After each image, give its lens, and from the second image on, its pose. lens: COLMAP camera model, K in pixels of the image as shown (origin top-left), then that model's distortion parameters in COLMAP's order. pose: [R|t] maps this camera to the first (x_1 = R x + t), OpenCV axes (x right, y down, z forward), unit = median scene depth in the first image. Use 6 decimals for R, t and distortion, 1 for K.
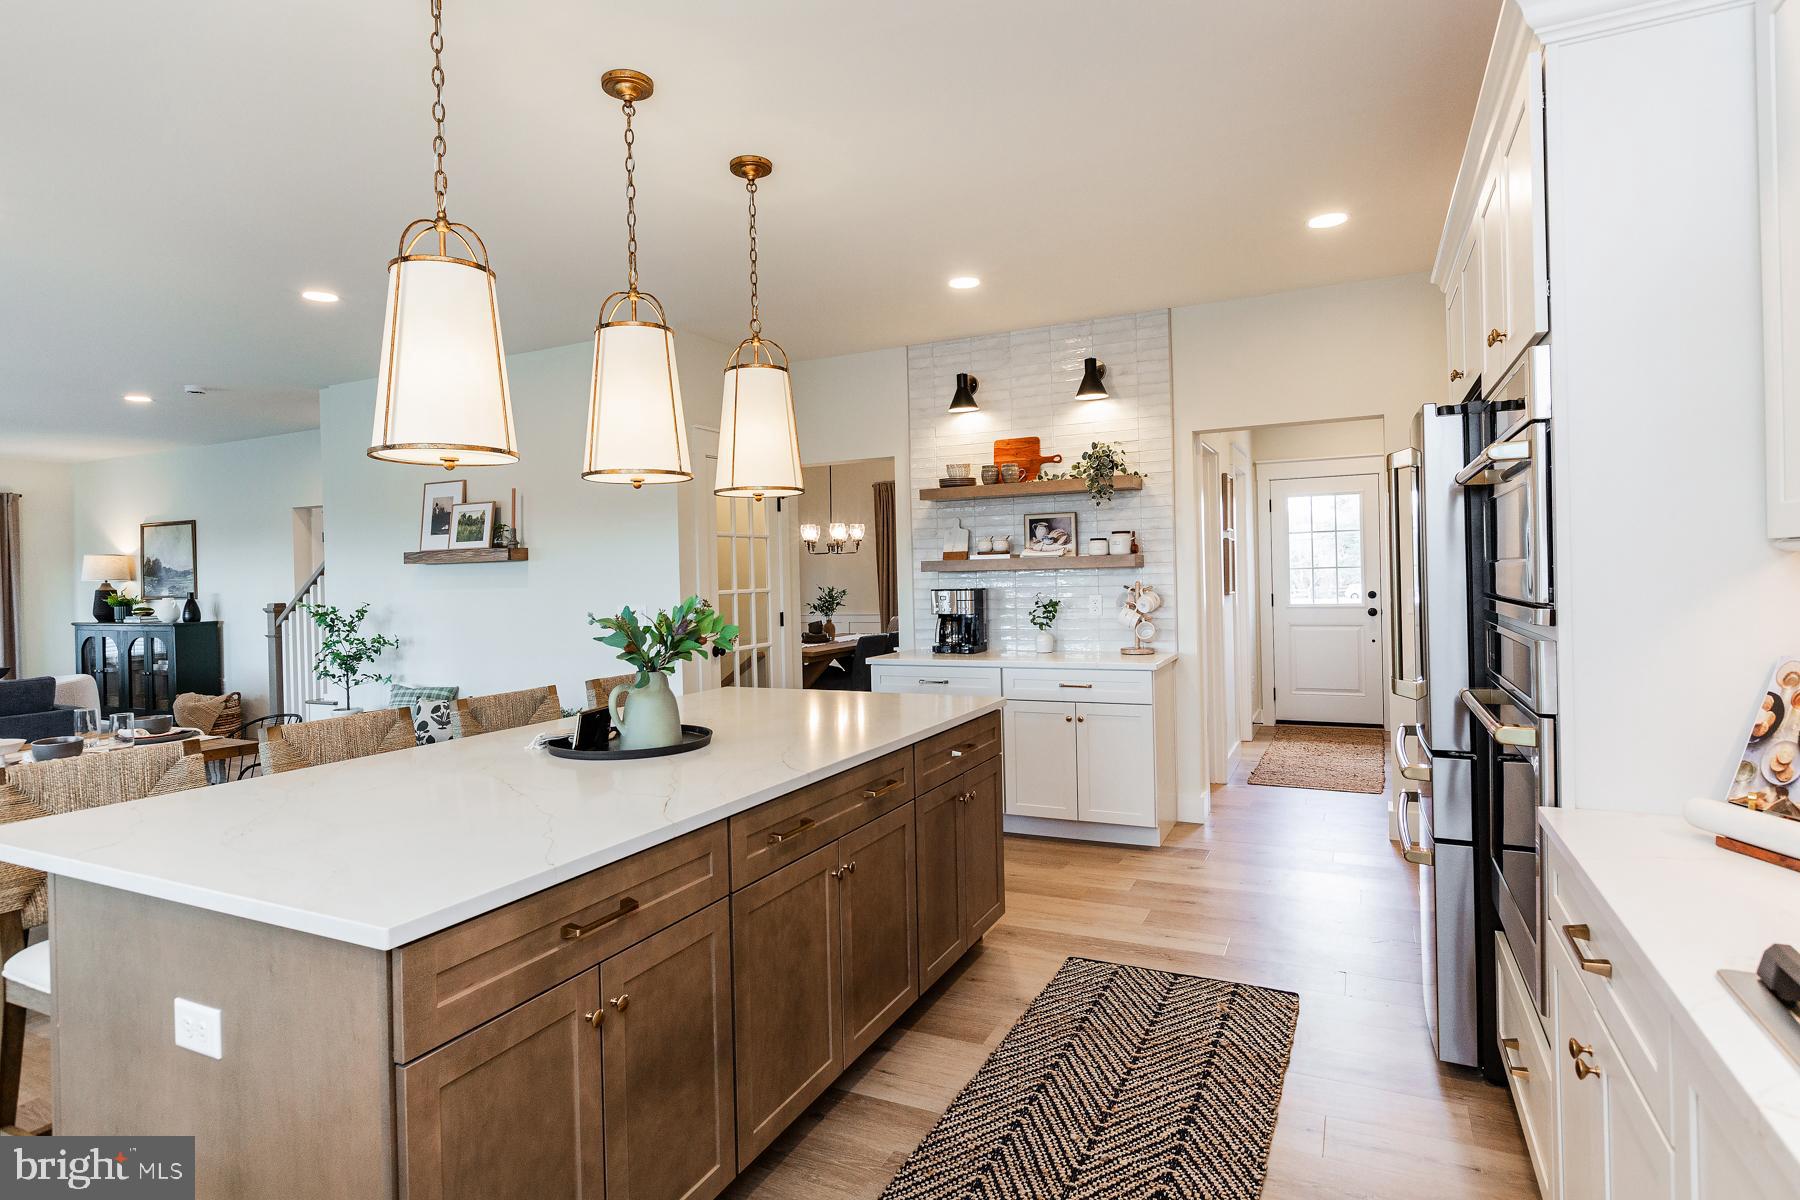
lens RADIAL K [[940.0, 0, 887.5], [0, 940.0, 574.2], [0, 0, 1]] dist [-0.012218, 0.000511]
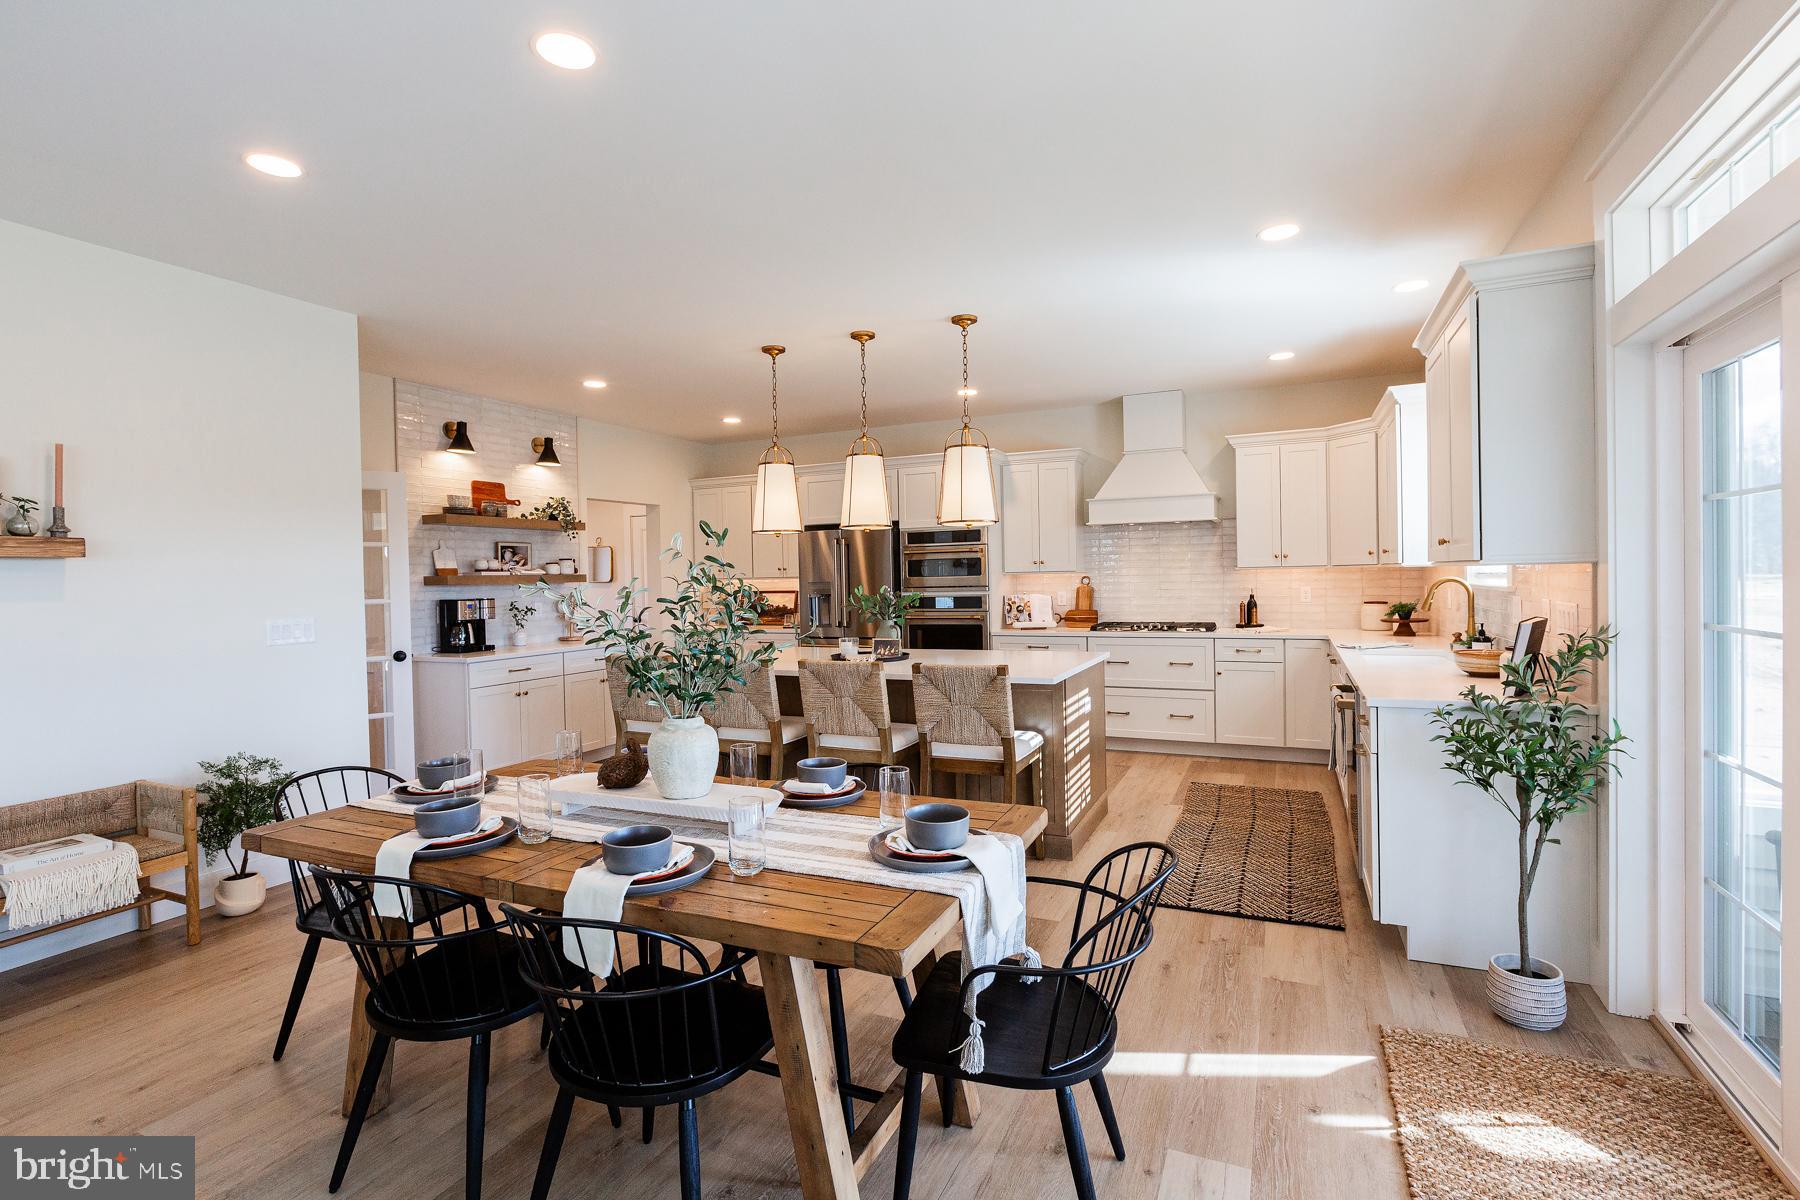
lens RADIAL K [[877.2, 0, 886.8], [0, 877.2, 596.3], [0, 0, 1]] dist [-0.002423, -0.000025]
pose [[0.006182, 0.003868, 0.999973, -1.063084], [0.017822, 0.999833, -0.003977, 0.026548], [-0.999822, 0.017846, 0.006112, 0.452315]]
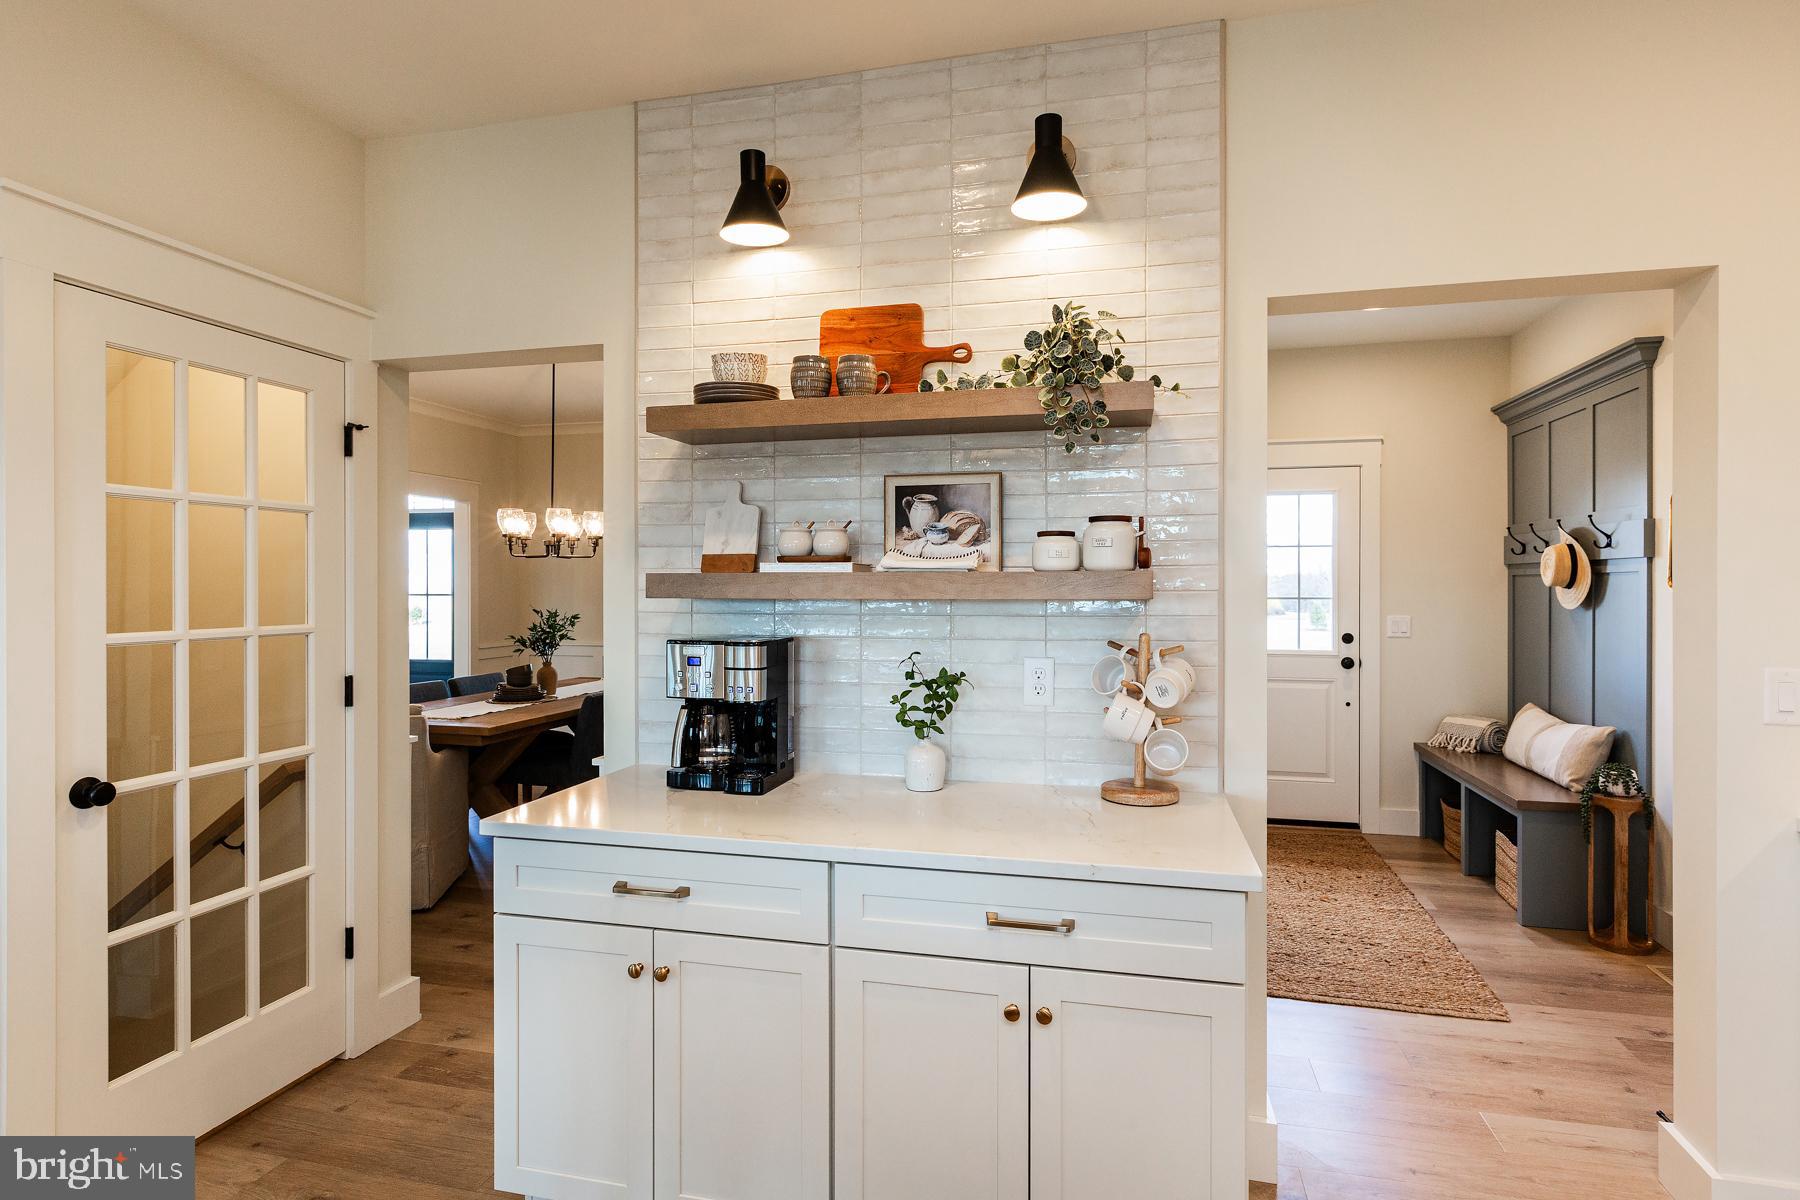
lens RADIAL K [[938.1, 0, 899.9], [0, 938.1, 586.3], [0, 0, 1]] dist [-0.001177, -0.001532]
pose [[0.977136, 0.023967, 0.211262, 0.058991], [-0.023550, 0.999713, -0.004494, -0.008772], [-0.211309, -0.000584, 0.977419, 0.558782]]
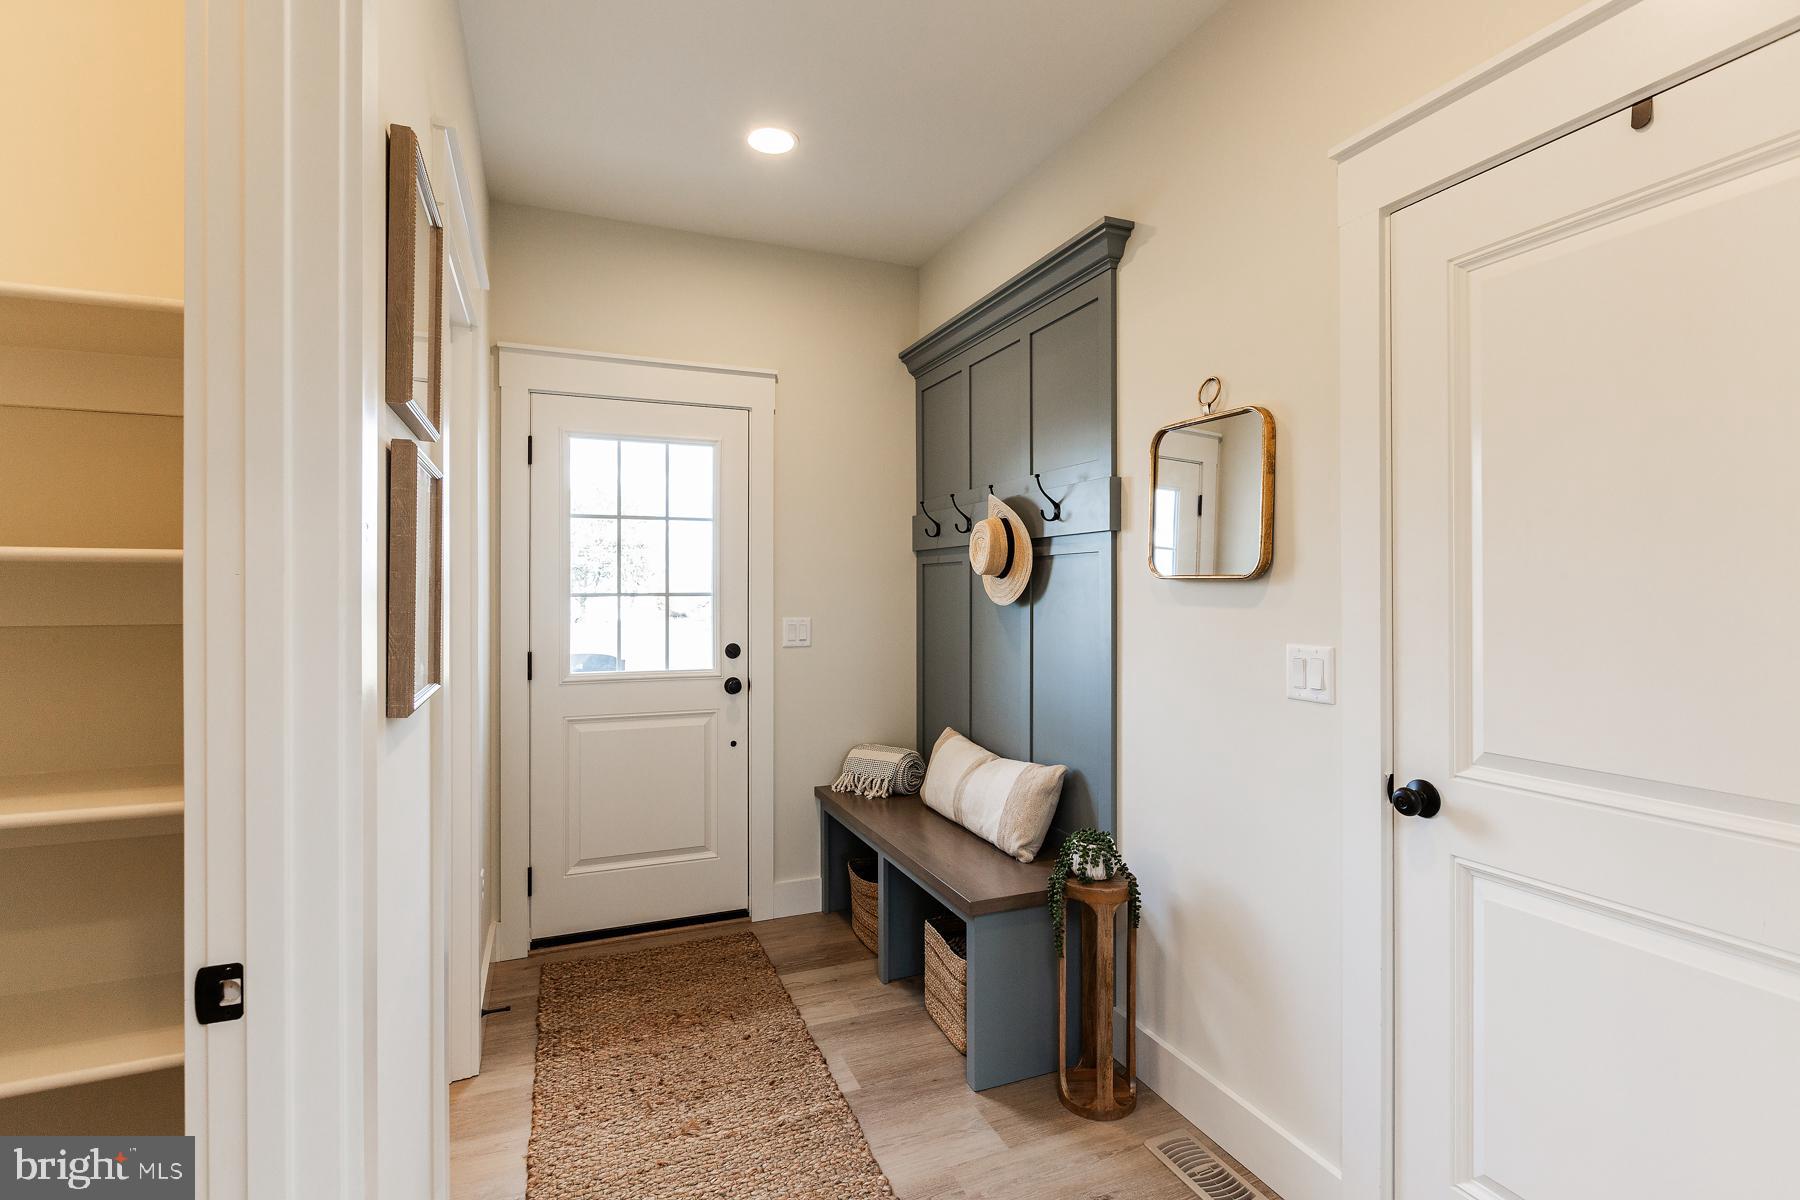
lens RADIAL K [[877.2, 0, 898.2], [0, 877.2, 592.8], [0, 0, 1]] dist [-0.002423, -0.000025]
pose [[0.670180, 0.022309, 0.741863, 0.335375], [-0.015981, 0.999750, -0.015627, -0.004292], [-0.742027, -0.001382, 0.670369, 0.905950]]
